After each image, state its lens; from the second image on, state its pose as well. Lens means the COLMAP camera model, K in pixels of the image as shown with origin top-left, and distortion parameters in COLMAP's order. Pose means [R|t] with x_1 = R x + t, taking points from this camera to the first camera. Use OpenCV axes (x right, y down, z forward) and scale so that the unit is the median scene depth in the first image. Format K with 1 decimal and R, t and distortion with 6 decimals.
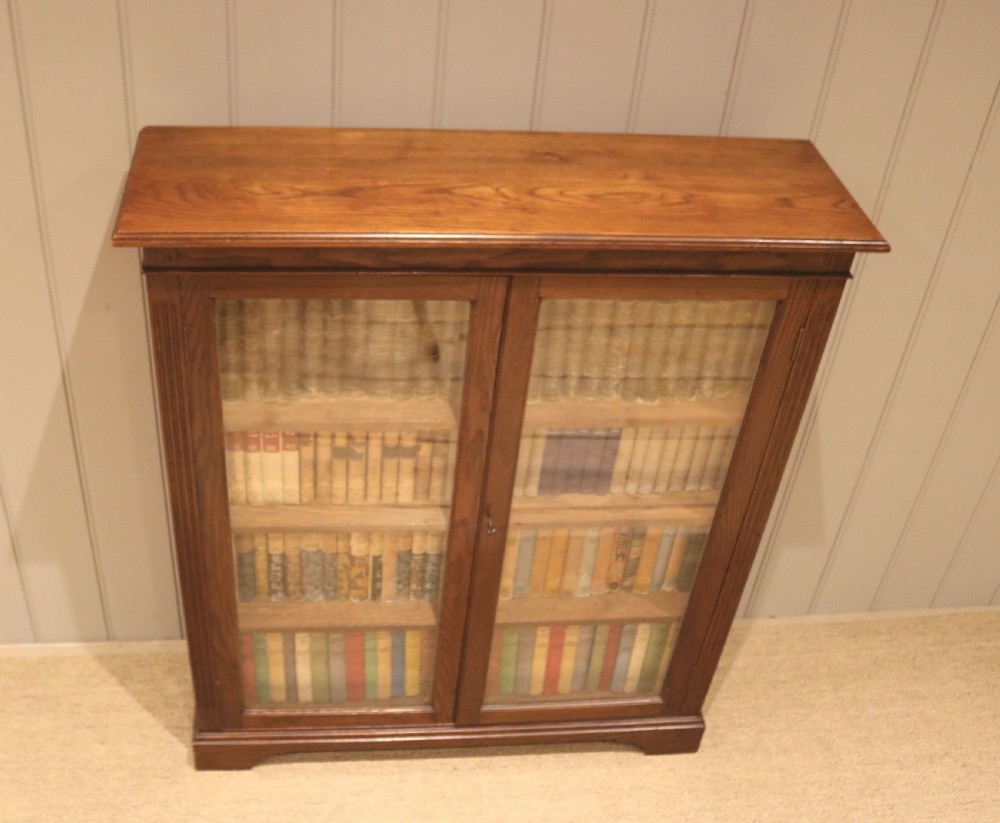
lens RADIAL K [[1122.0, 0, 442.6], [0, 1122.0, 407.8], [0, 0, 1]] dist [-0.106913, 0.000000]
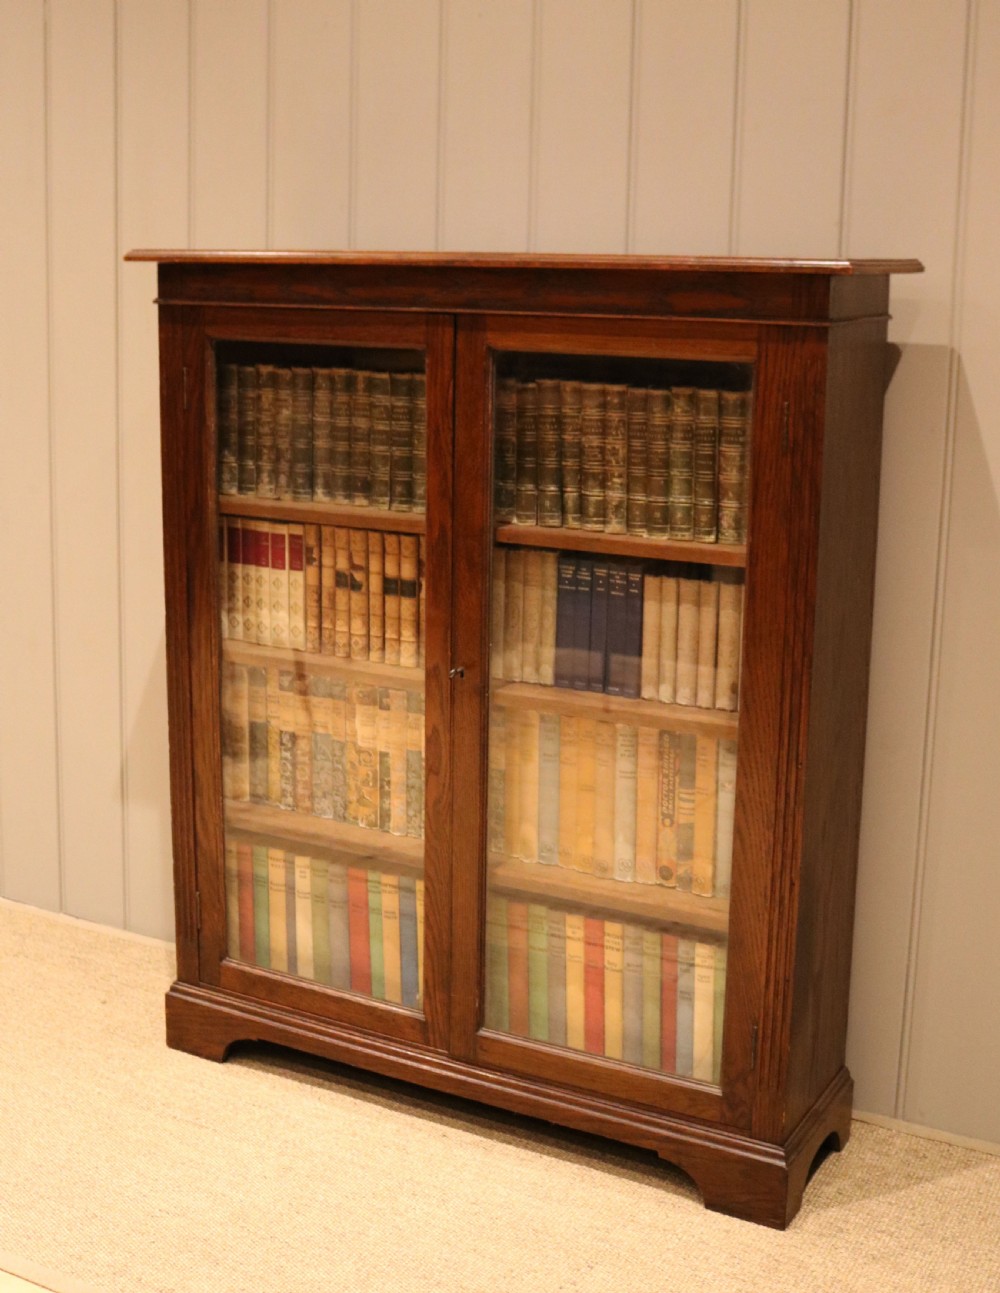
lens RADIAL K [[1698.5, 0, 499.7], [0, 1698.5, 642.2], [0, 0, 1]] dist [-0.089896, 0.000000]
pose [[0.826217, 0.073515, -0.558535, 0.684243], [-0.321337, 0.875841, -0.360062, 0.470643], [0.462718, 0.476967, 0.747258, 0.068725]]
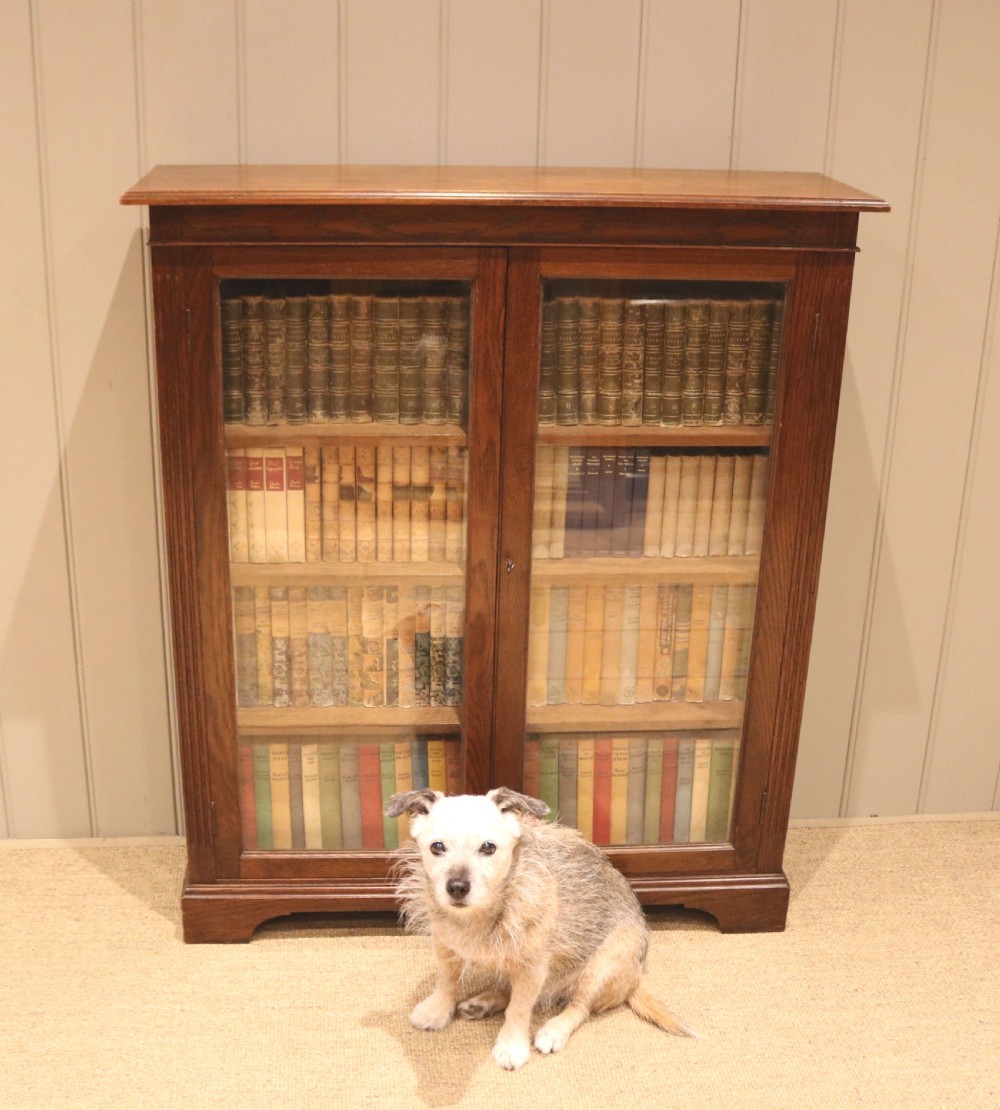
lens RADIAL K [[1412.1, 0, 457.4], [0, 1412.1, 597.9], [0, 0, 1]] dist [-0.115441, 0.000000]
pose [[0.998406, -0.032265, -0.046310, 0.047247], [0.018317, 0.961308, -0.274868, 0.404140], [0.053387, 0.273581, 0.960366, -0.098116]]
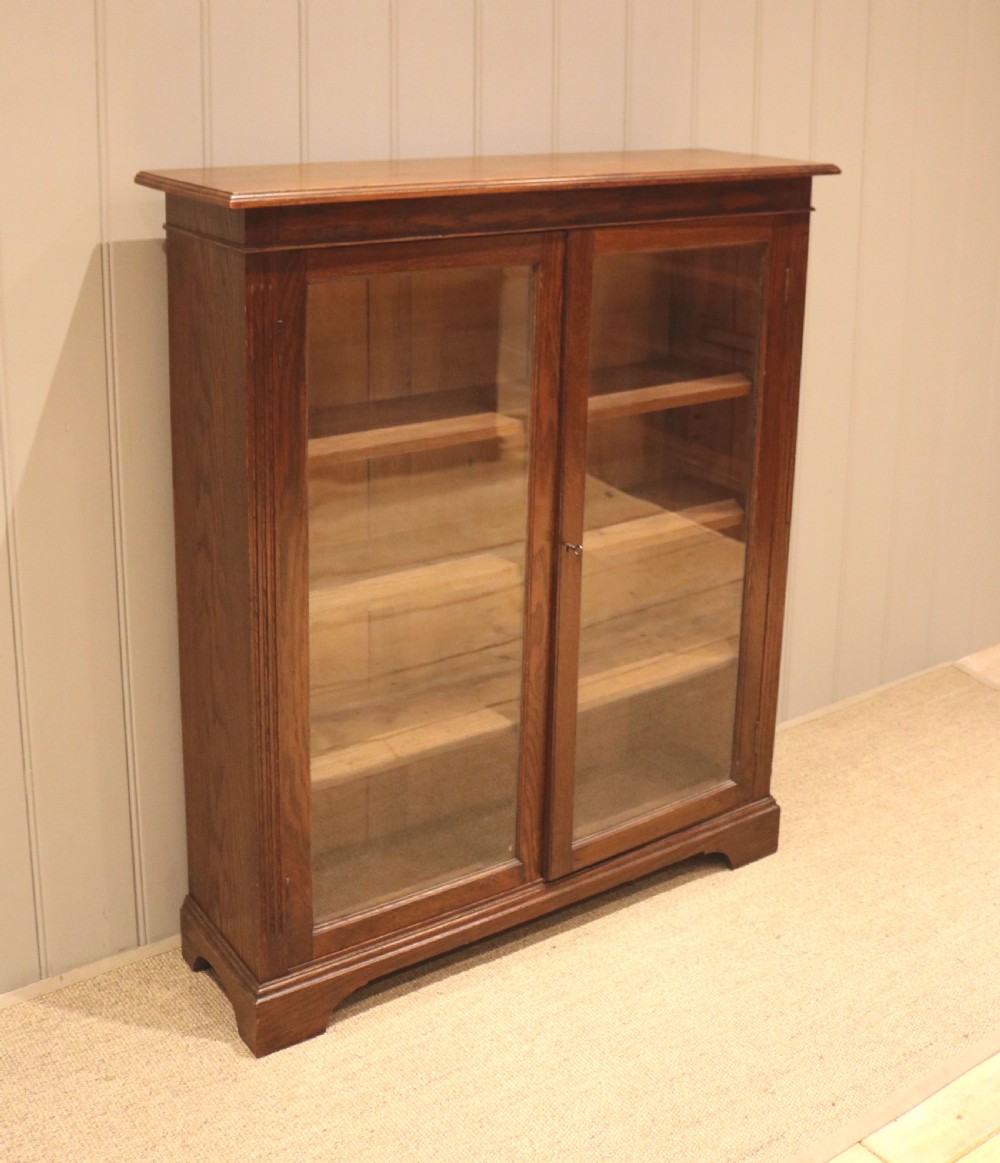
lens RADIAL K [[1452.7, 0, 484.9], [0, 1452.7, 390.7], [0, 0, 1]] dist [-0.112574, 0.000000]
pose [[0.874371, -0.163526, 0.456875, -0.482107], [0.333238, 0.886745, -0.320368, 0.312627], [-0.352743, 0.432368, 0.829837, -0.007485]]
